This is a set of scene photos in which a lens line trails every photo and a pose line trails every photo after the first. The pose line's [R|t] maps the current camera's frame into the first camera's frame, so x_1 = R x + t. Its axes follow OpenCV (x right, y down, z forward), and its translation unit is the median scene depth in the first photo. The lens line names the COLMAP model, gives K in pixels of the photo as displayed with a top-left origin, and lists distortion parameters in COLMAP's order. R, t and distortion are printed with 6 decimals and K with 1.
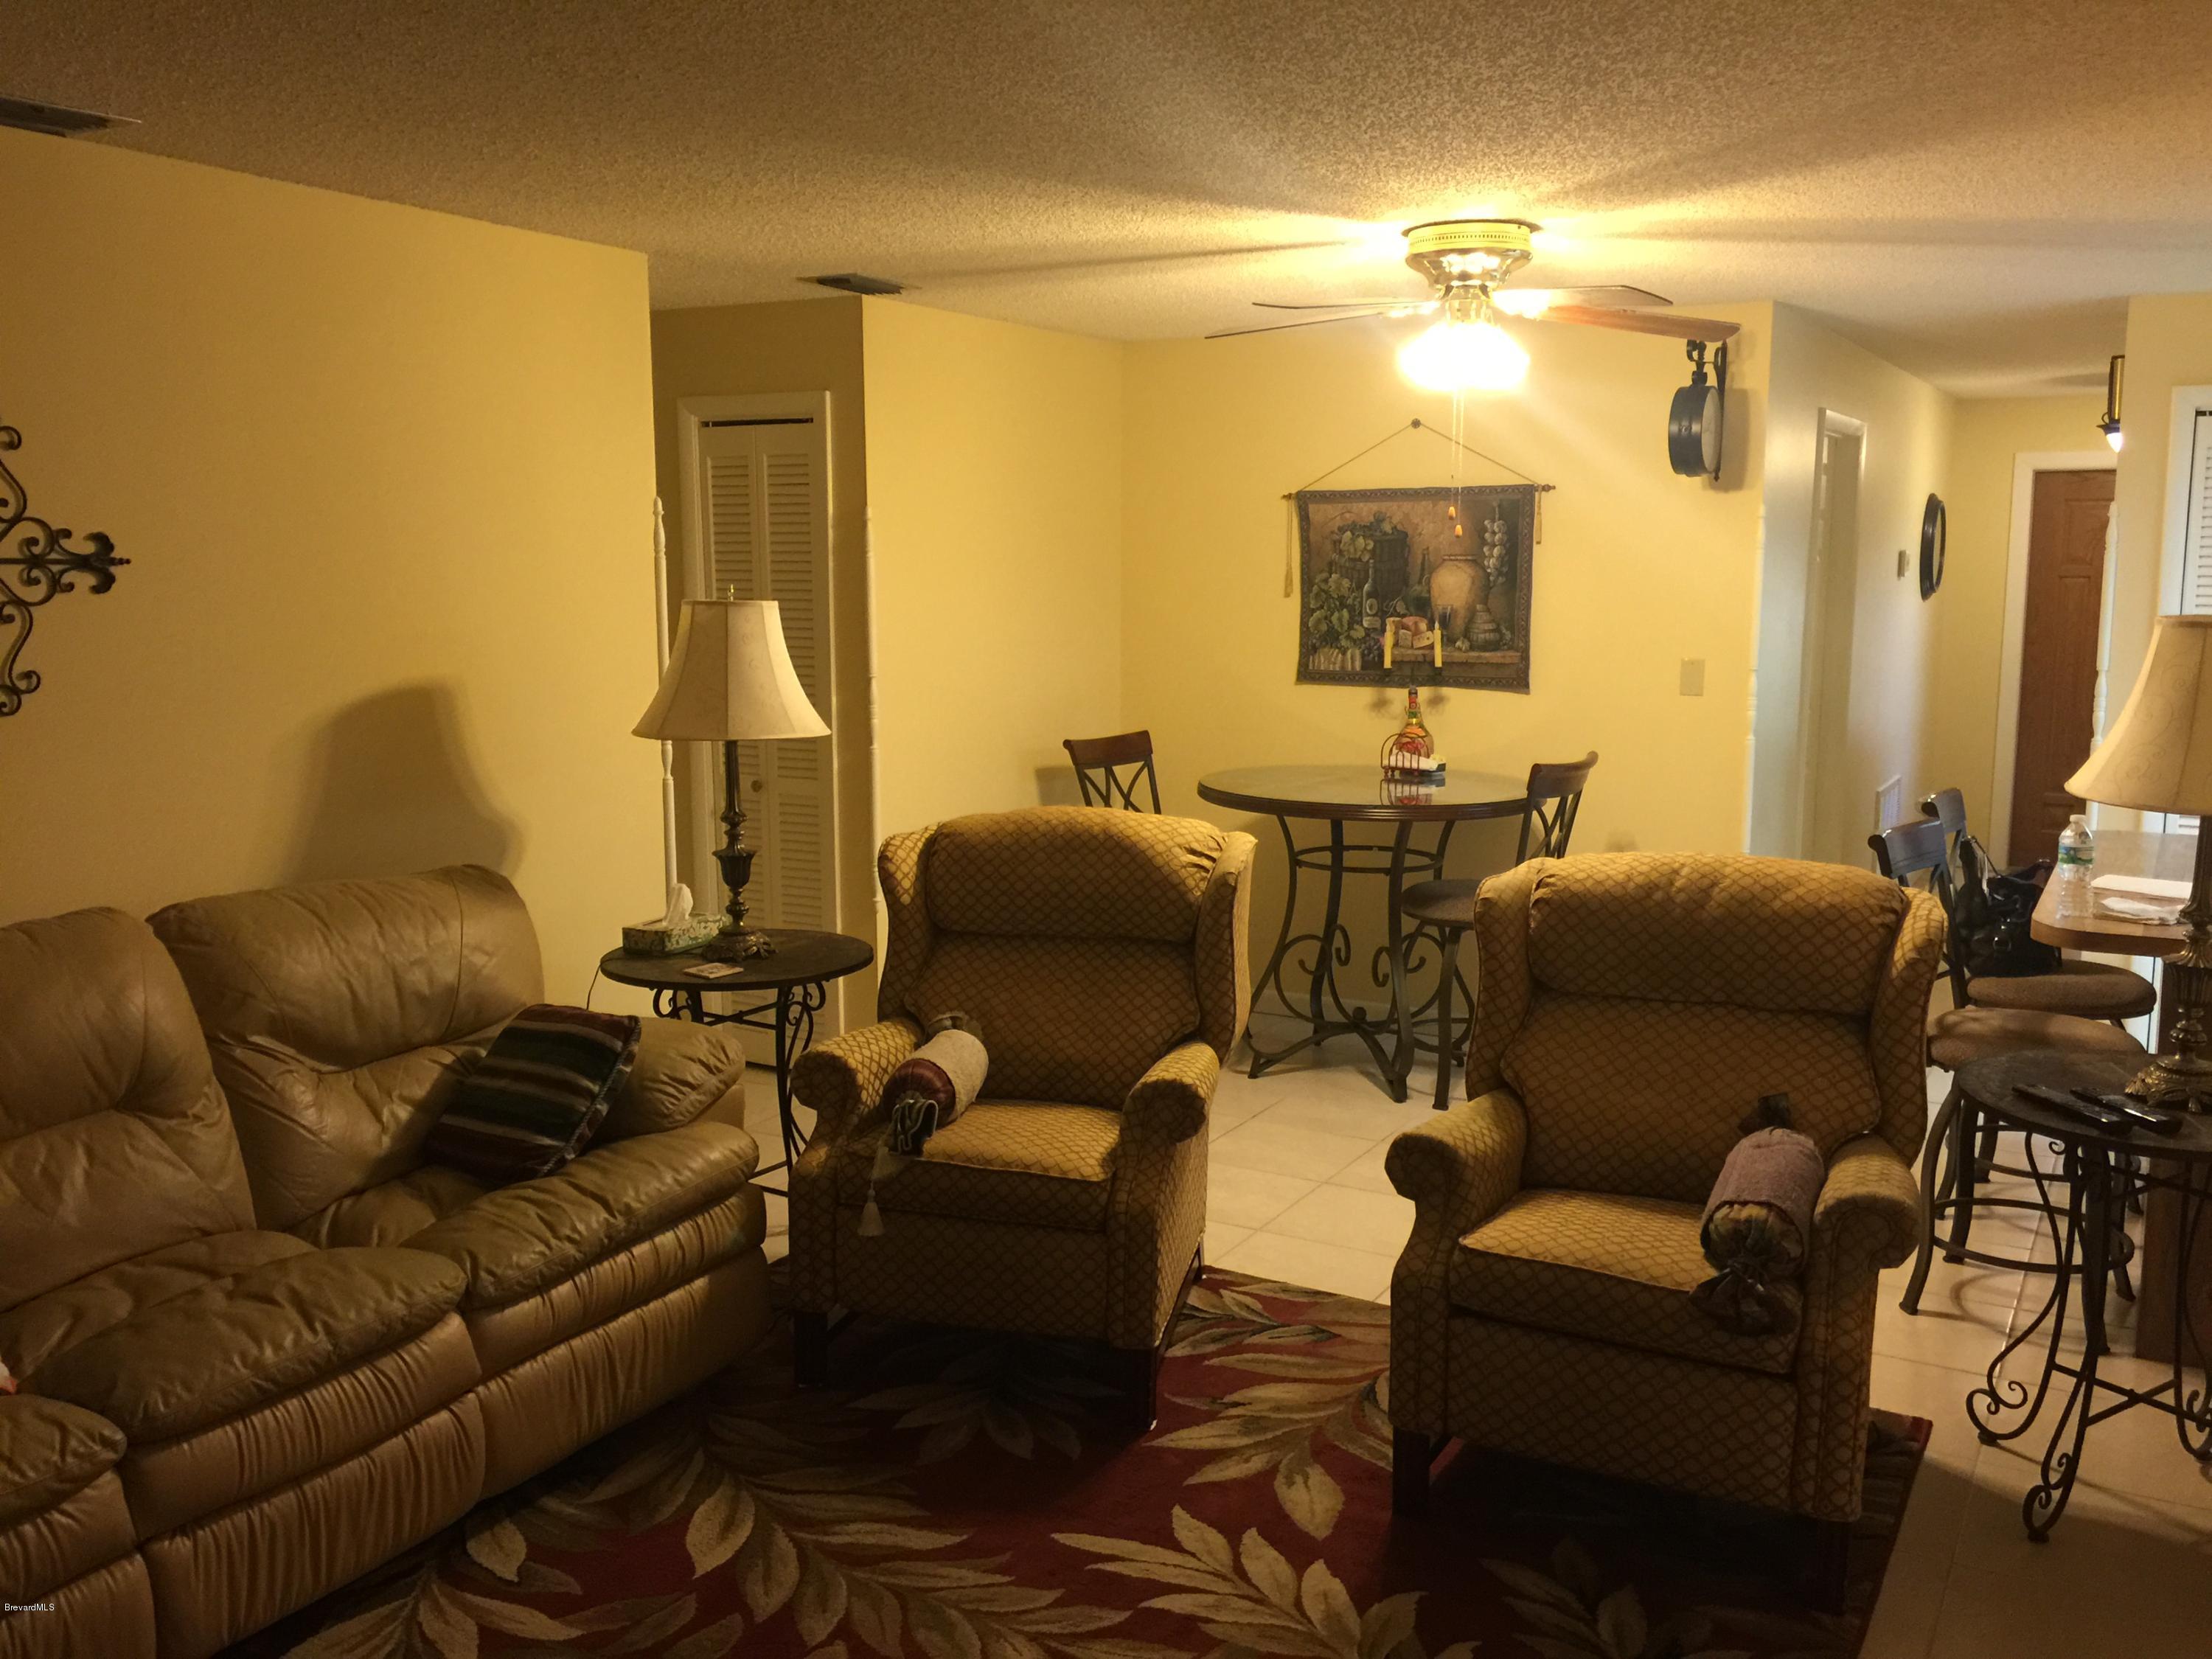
lens RADIAL K [[1919.4, 0, 1100.7], [0, 1919.4, 829.0], [0, 0, 1]] dist [0.037718, -0.011595]
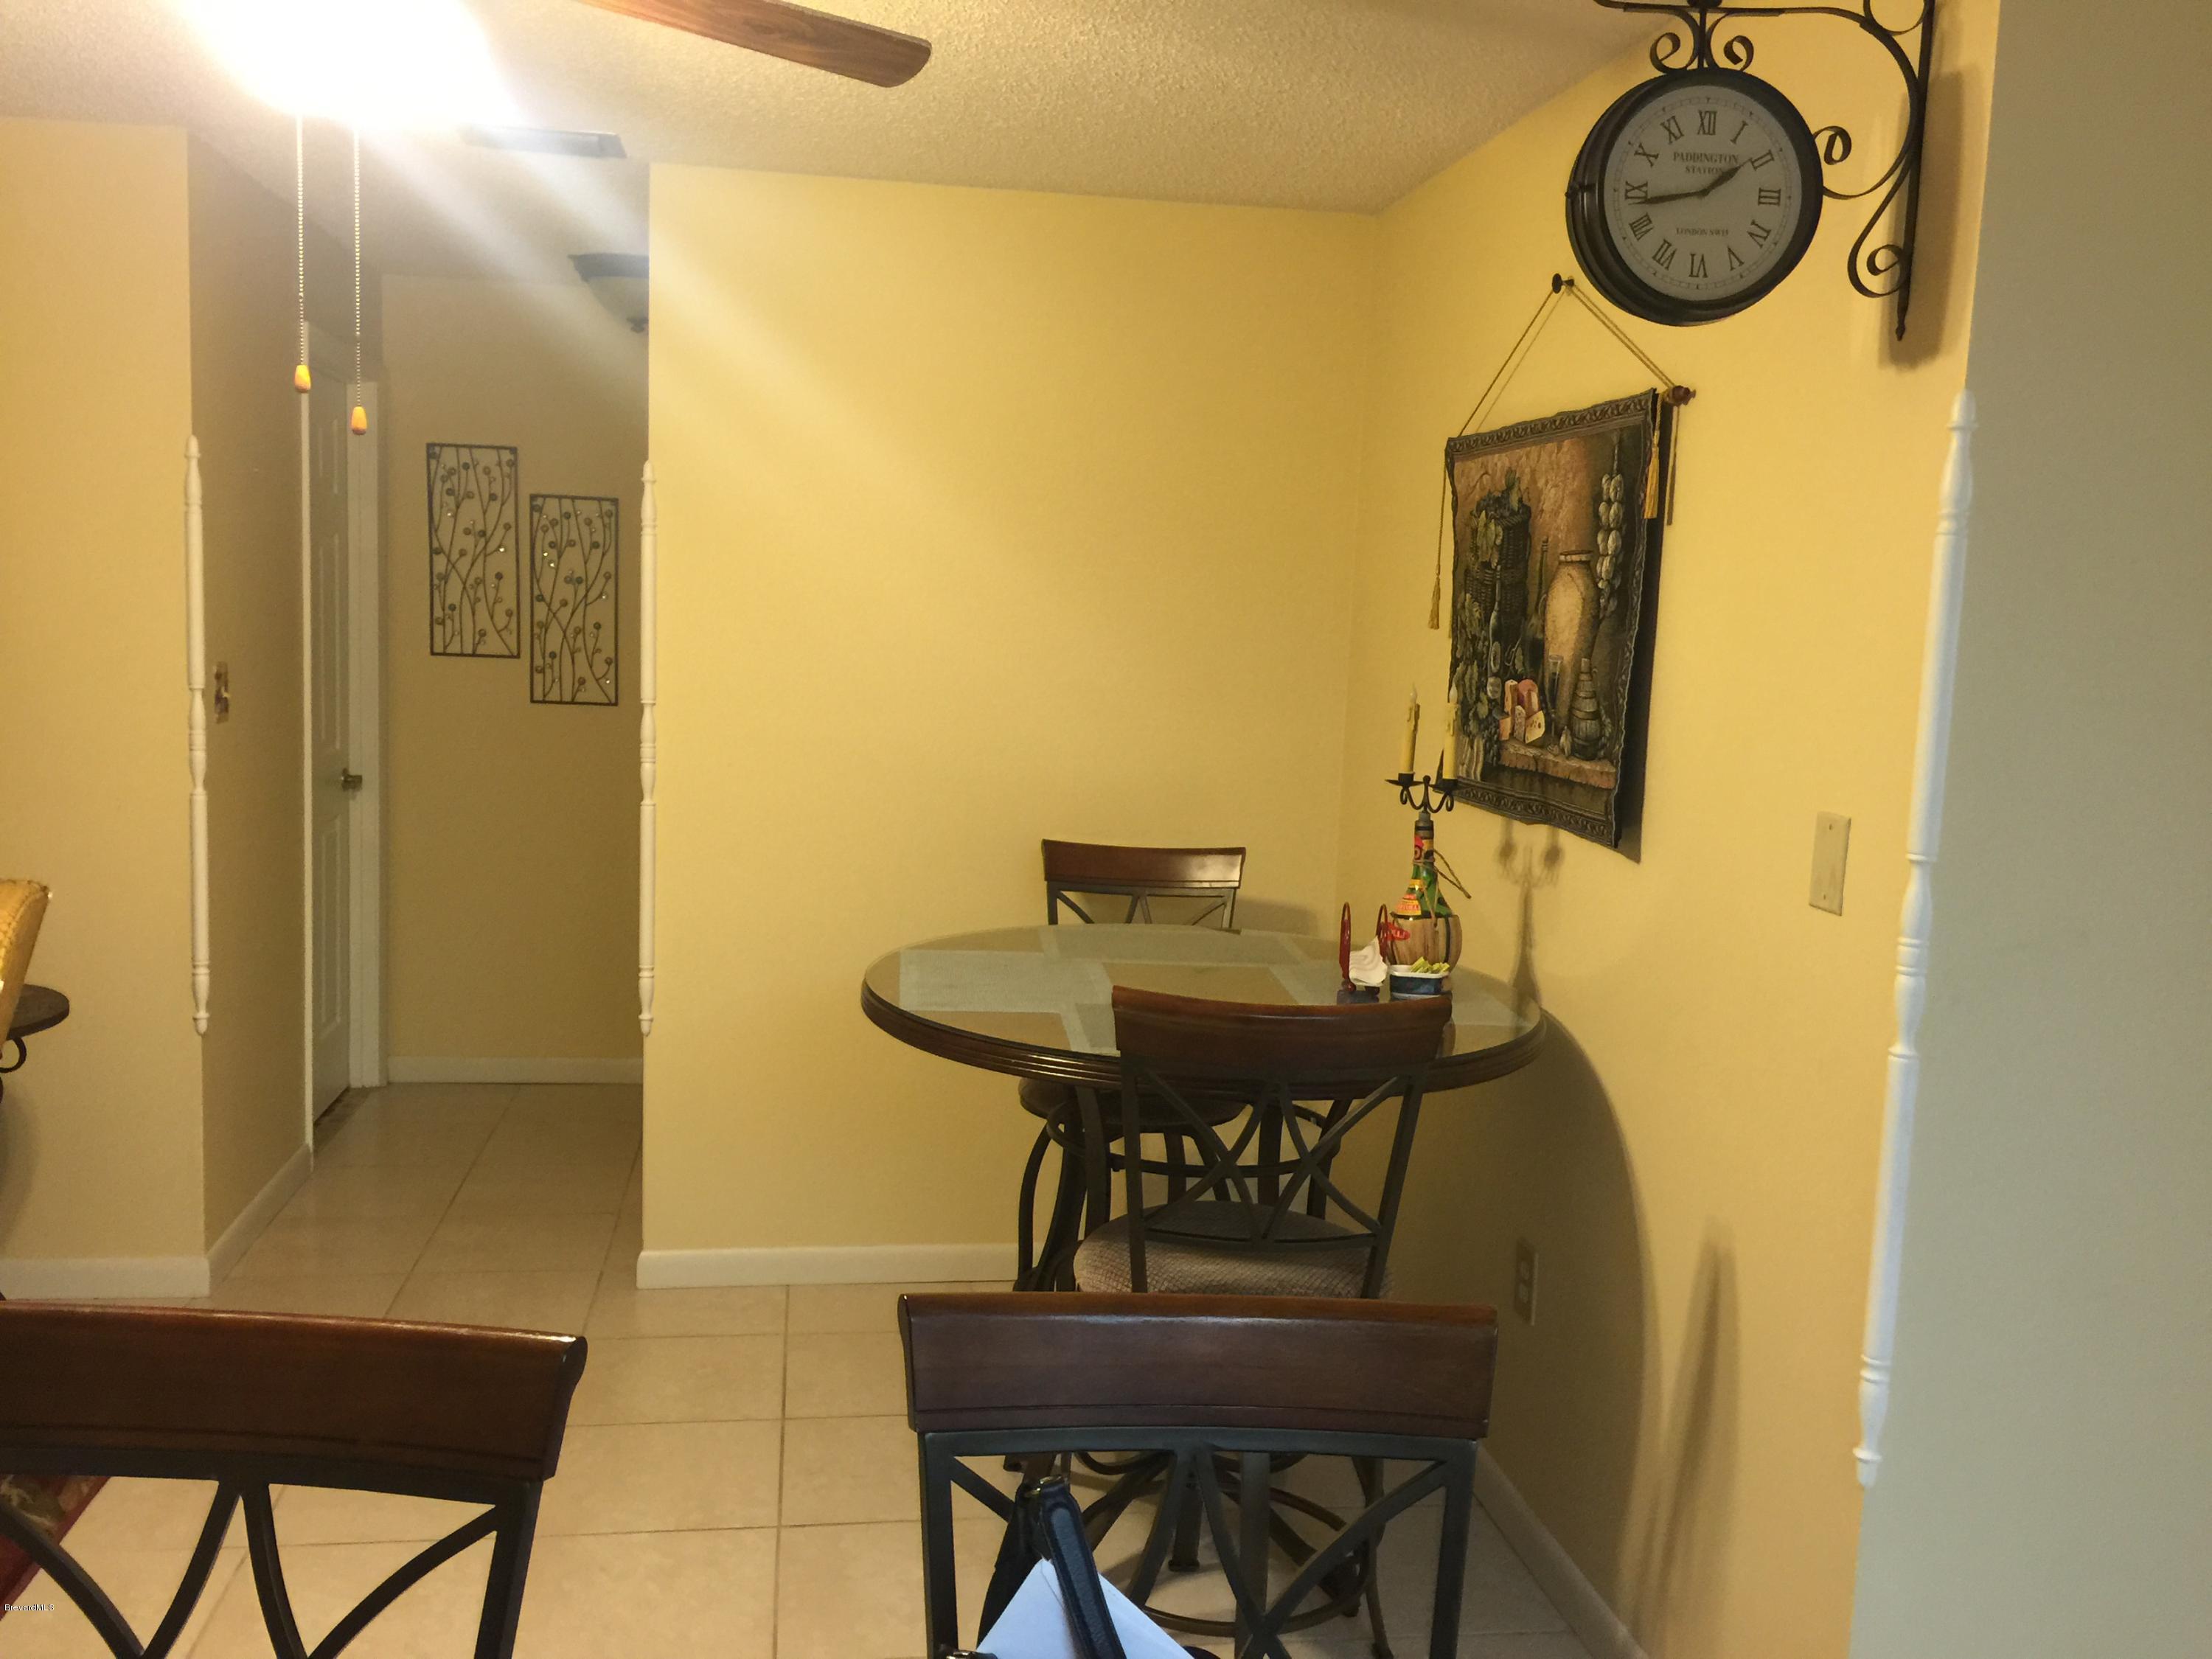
lens RADIAL K [[1919.4, 0, 1109.1], [0, 1919.4, 831.1], [0, 0, 1]] dist [0.037718, -0.011595]
pose [[0.637933, 0.116852, -0.761175, 0.473769], [-0.150240, 0.988313, 0.025806, -0.069222], [0.755294, 0.097896, 0.648033, 0.607354]]
